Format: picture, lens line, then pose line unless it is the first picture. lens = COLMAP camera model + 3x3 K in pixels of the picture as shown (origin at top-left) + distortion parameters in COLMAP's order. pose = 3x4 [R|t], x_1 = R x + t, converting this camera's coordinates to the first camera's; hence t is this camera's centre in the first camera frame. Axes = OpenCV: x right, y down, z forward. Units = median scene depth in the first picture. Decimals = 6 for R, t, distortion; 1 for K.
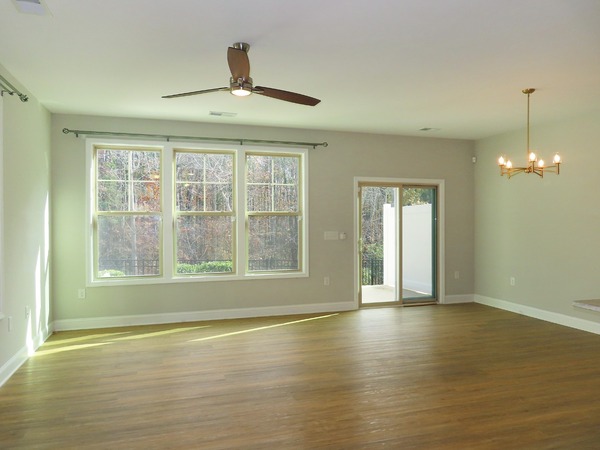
lens RADIAL K [[432.9, 0, 309.0], [0, 432.9, 222.3], [0, 0, 1]] dist [-0.001256, -0.002407]
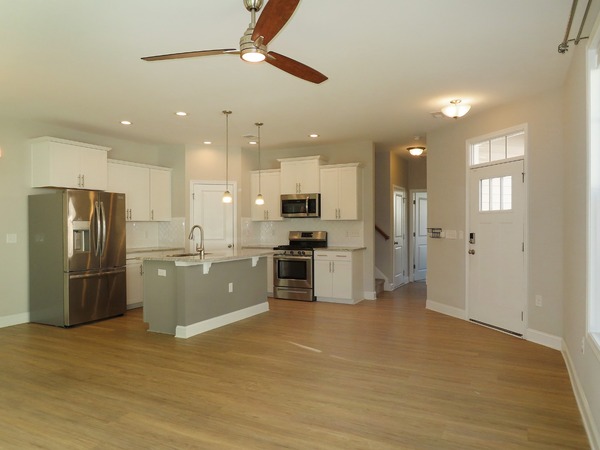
lens RADIAL K [[436.9, 0, 279.5], [0, 436.9, 232.7], [0, 0, 1]] dist [0.000870, -0.001453]
pose [[-0.665399, -0.013030, 0.746374, -0.399362], [0.011223, 0.999560, 0.027455, 0.003515], [-0.746403, 0.026645, -0.664960, 0.748748]]
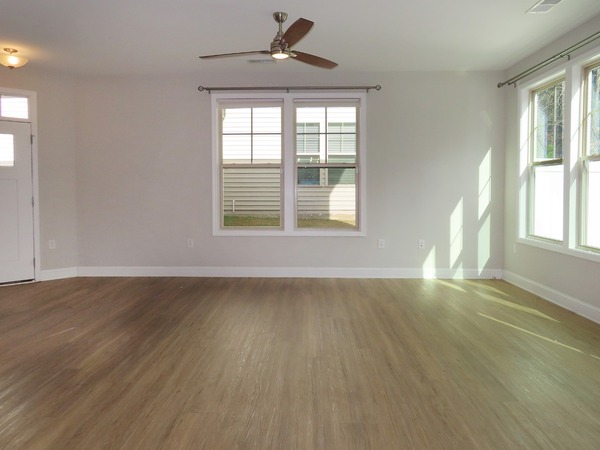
lens RADIAL K [[447.1, 0, 298.6], [0, 447.1, 204.7], [0, 0, 1]] dist [0.003938, 0.002131]
pose [[-0.342127, 0.033808, -0.939045, 0.473769], [-0.003885, 0.999293, 0.037393, 0.025309], [0.939646, 0.016442, -0.341754, 0.720391]]
